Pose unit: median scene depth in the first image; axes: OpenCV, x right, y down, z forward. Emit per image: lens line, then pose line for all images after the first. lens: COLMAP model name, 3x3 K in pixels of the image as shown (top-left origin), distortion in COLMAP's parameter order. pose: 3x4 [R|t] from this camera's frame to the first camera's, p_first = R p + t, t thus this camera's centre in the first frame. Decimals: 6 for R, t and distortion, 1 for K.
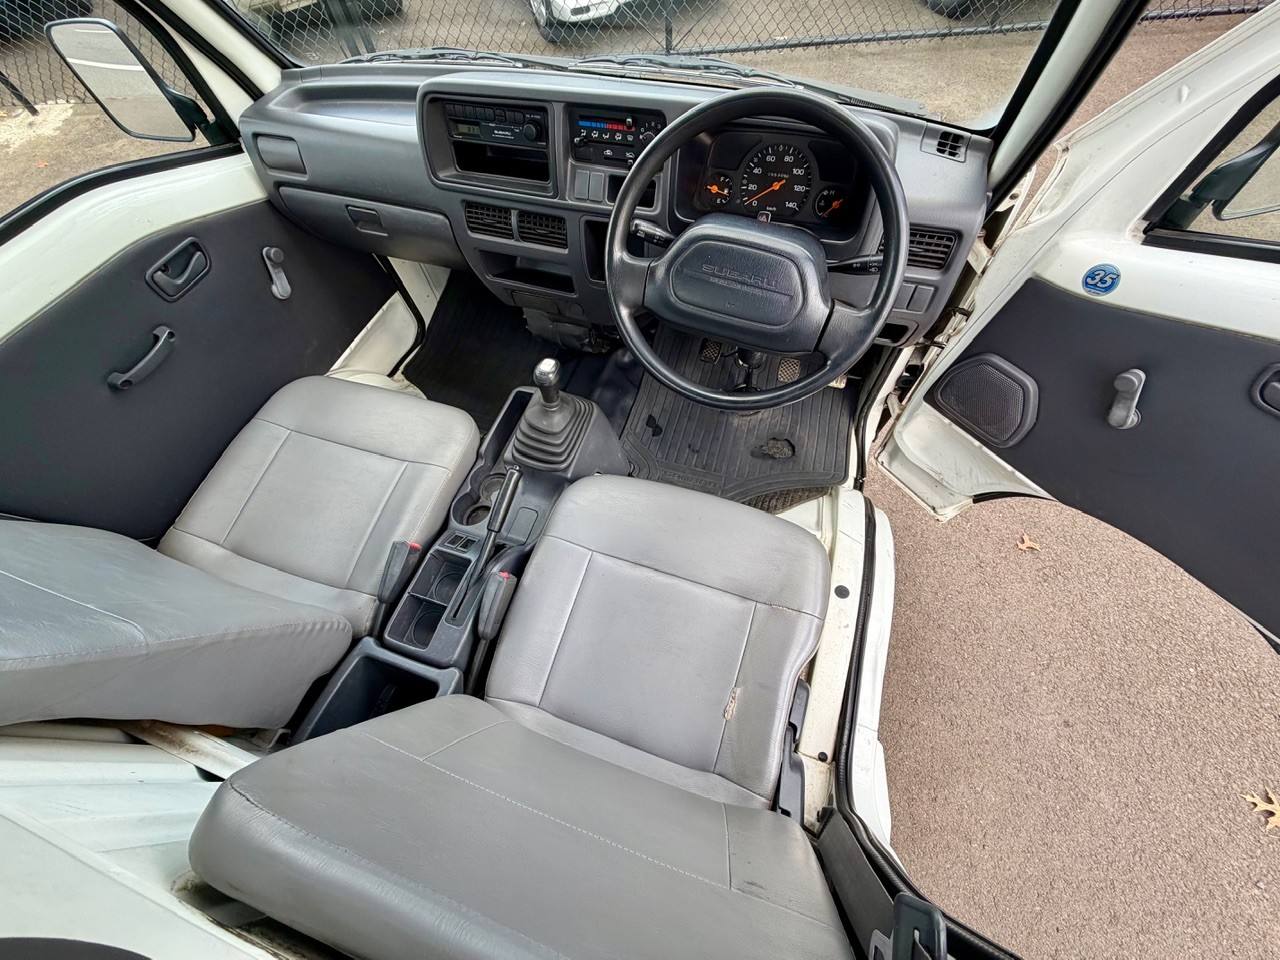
lens RADIAL K [[511.3, 0, 638.0], [0, 511.3, 476.8], [0, 0, 1]] dist [0.002799, -0.000704]
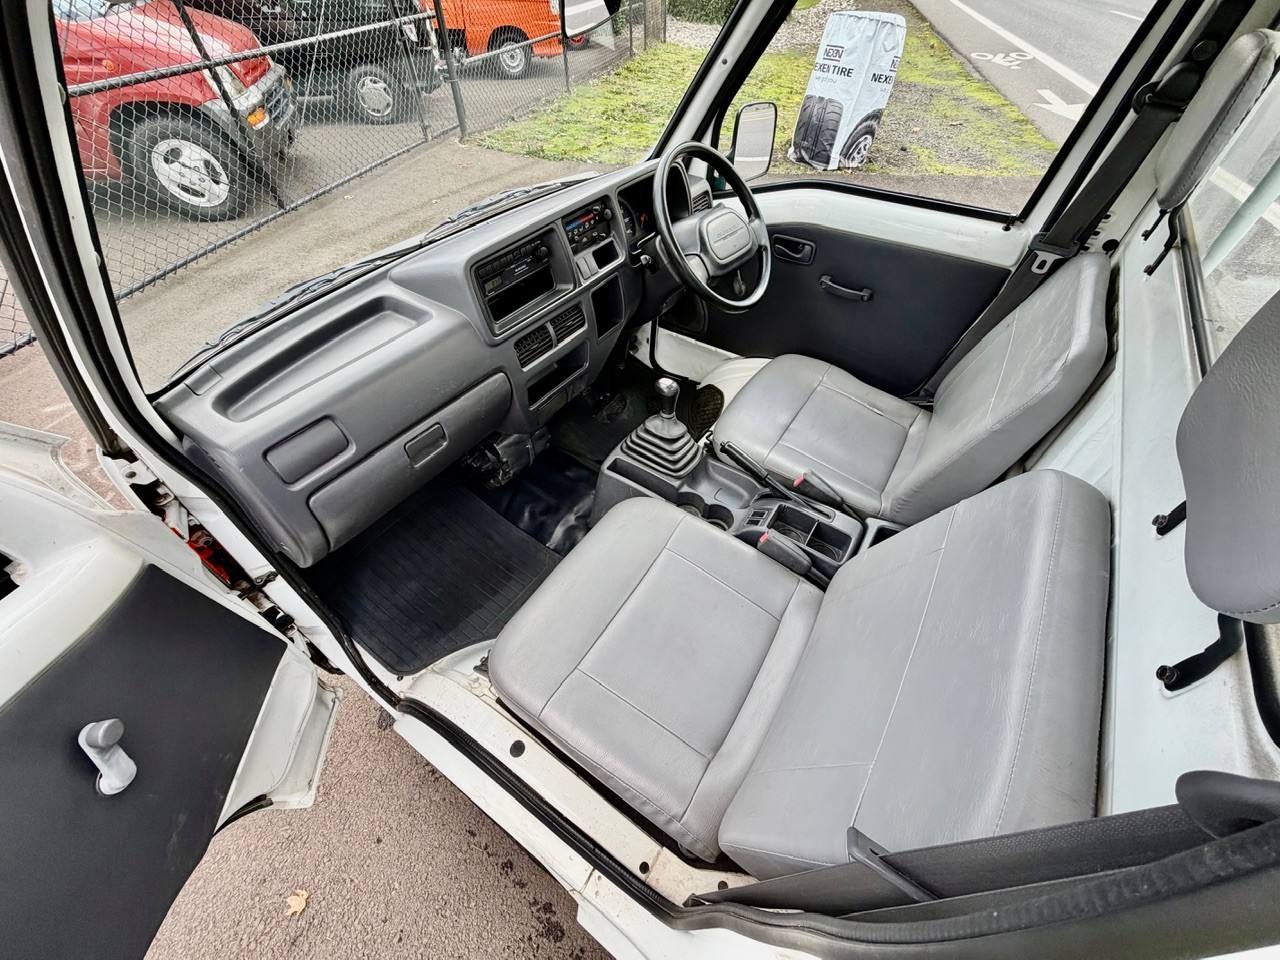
lens RADIAL K [[511.3, 0, 635.9], [0, 511.3, 473.2], [0, 0, 1]] dist [0.002799, -0.000704]
pose [[0.248905, -0.659496, 0.709303, -1.206132], [0.818914, 0.534335, 0.209445, -0.409957], [-0.517133, 0.528726, 0.673069, 0.297068]]
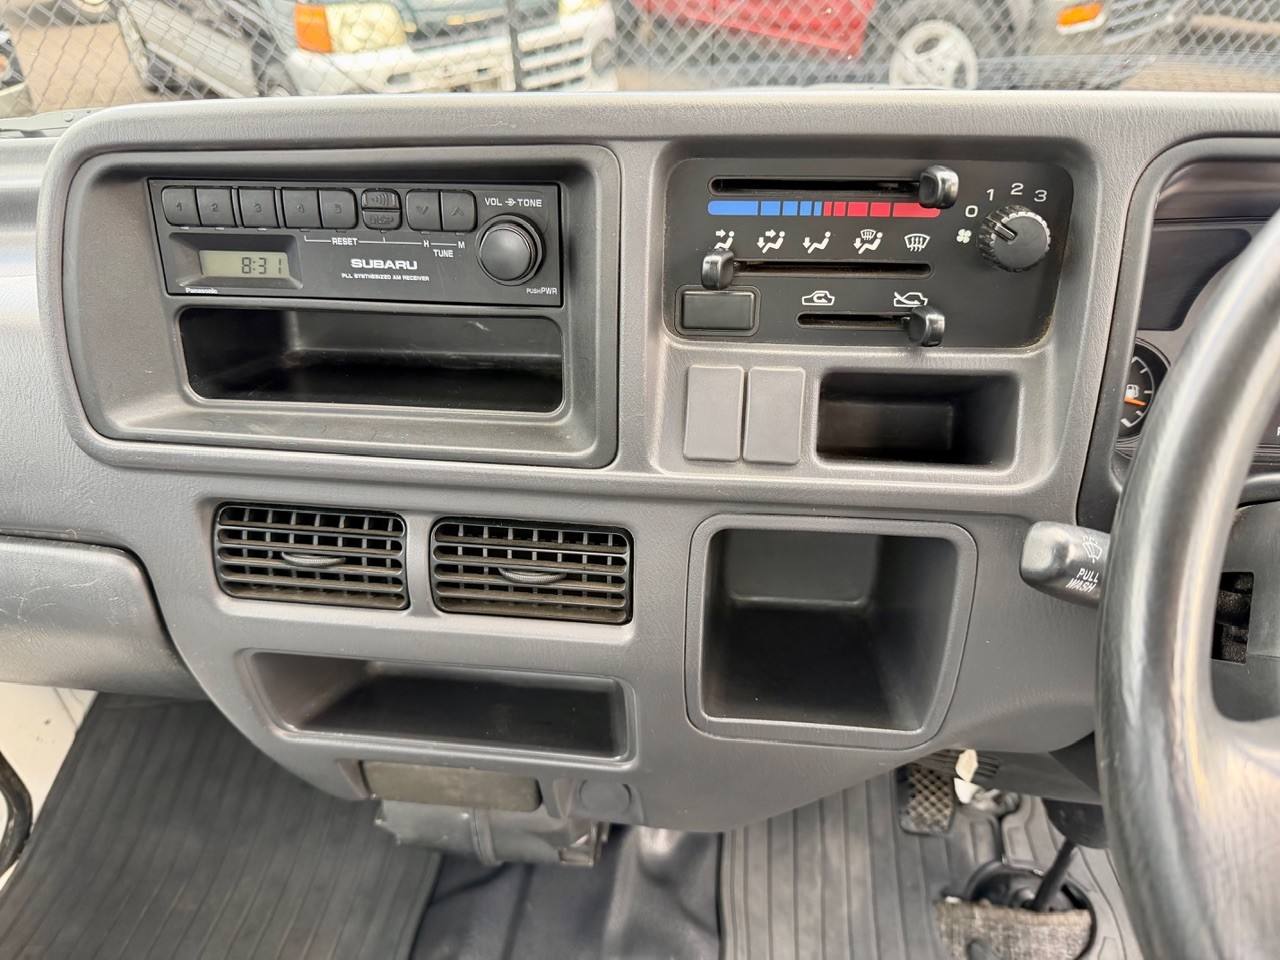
lens RADIAL K [[912.4, 0, 639.9], [0, 912.4, 493.6], [0, 0, 1]] dist [0.031915, -0.048075]
pose [[0.975464, -0.093465, 0.199335, -0.217658], [0.165895, 0.907285, -0.386410, -0.323485], [-0.144738, 0.409997, 0.900529, 0.543420]]
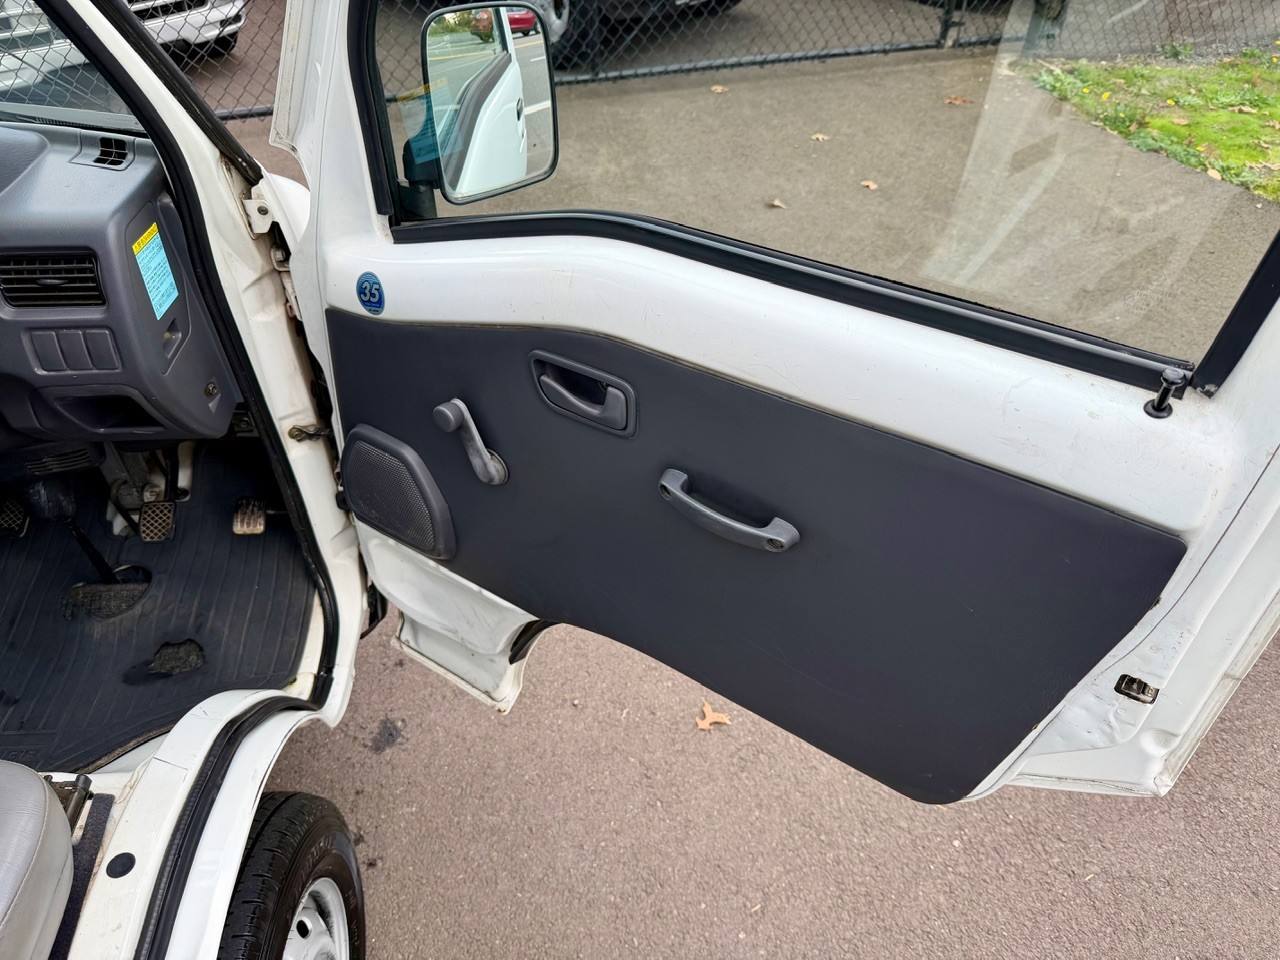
lens RADIAL K [[912.4, 0, 649.0], [0, 912.4, 479.9], [0, 0, 1]] dist [0.031915, -0.048075]
pose [[0.928530, -0.178949, 0.325284, 0.674148], [0.275786, 0.919029, -0.281651, 0.275668], [-0.248544, 0.351230, 0.902698, -0.141689]]
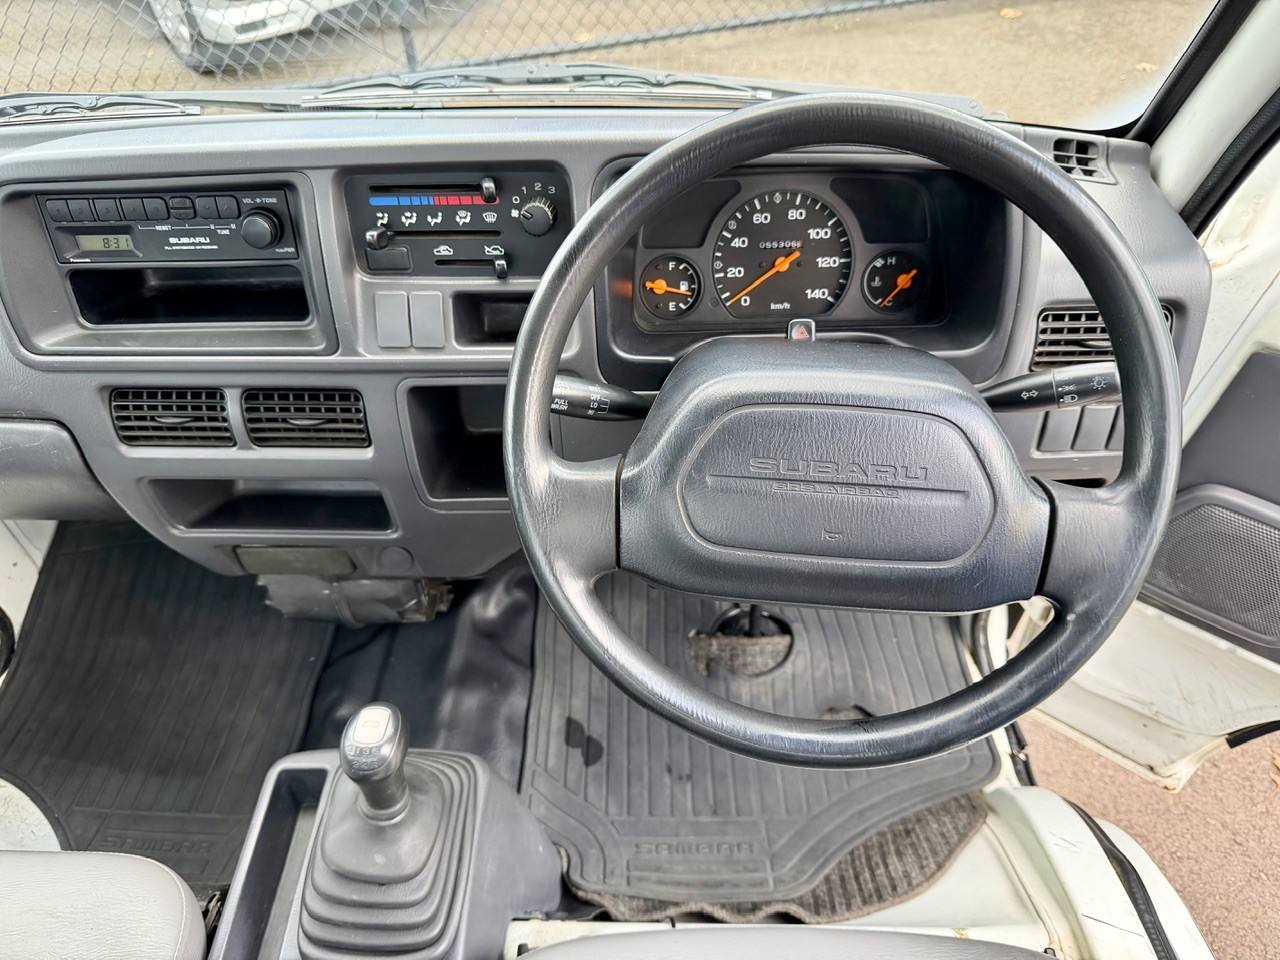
lens RADIAL K [[912.4, 0, 634.3], [0, 912.4, 483.6], [0, 0, 1]] dist [0.031915, -0.048075]
pose [[0.955153, -0.188318, 0.228515, -0.105181], [0.241642, 0.941745, -0.233936, -0.173833], [-0.171149, 0.278663, 0.945016, 0.215773]]
